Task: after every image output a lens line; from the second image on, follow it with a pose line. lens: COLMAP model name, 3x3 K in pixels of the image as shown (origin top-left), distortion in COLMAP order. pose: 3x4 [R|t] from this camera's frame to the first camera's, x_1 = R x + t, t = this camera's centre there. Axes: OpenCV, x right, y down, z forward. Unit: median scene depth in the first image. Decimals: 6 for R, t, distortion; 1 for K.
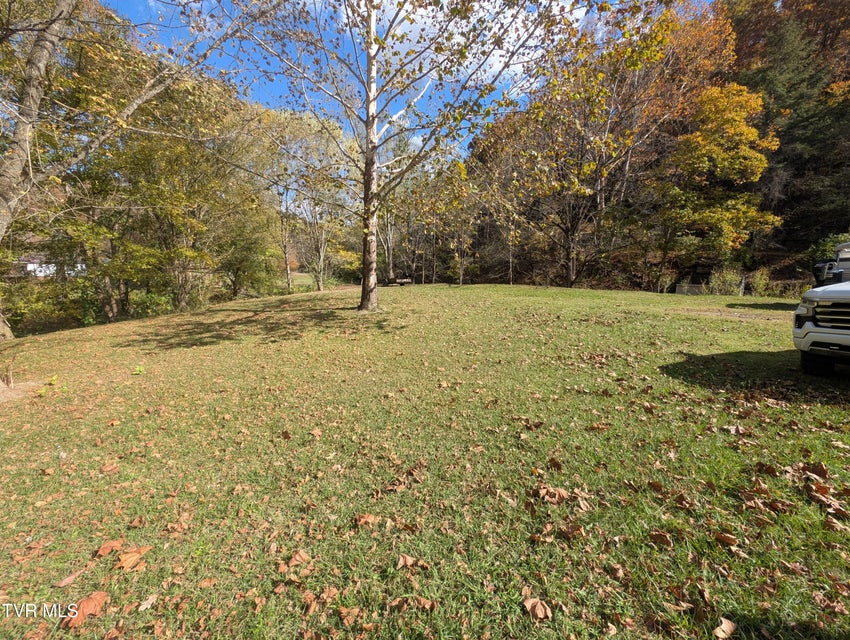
lens RADIAL K [[308.4, 0, 422.6], [0, 308.4, 320.0], [0, 0, 1]] dist [0.003260, -0.000740]
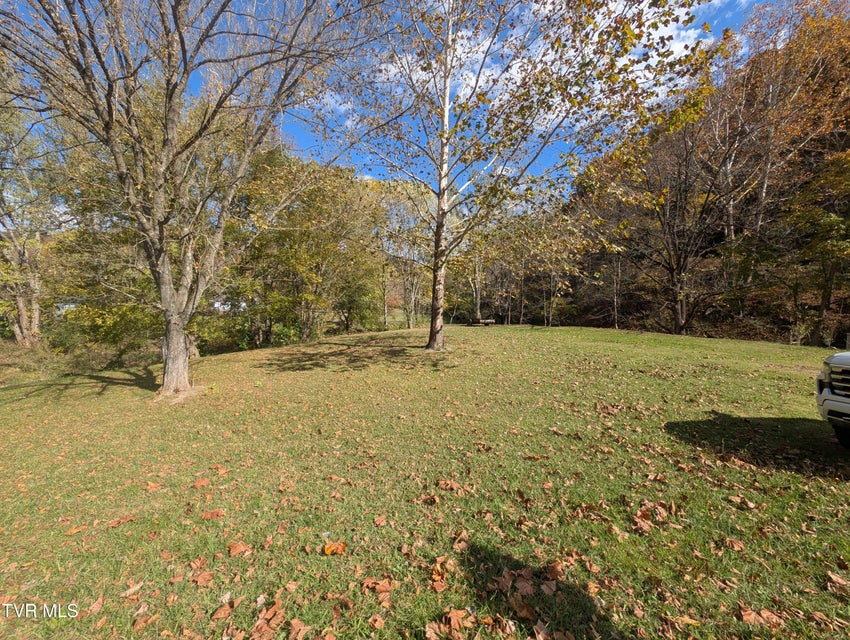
lens RADIAL K [[308.4, 0, 427.8], [0, 308.4, 321.5], [0, 0, 1]] dist [0.003260, -0.000740]
pose [[0.955835, 0.022083, -0.293072, 0.134097], [-0.056273, 0.992475, -0.108747, -0.009098], [0.288465, 0.120437, 0.949886, -0.095916]]
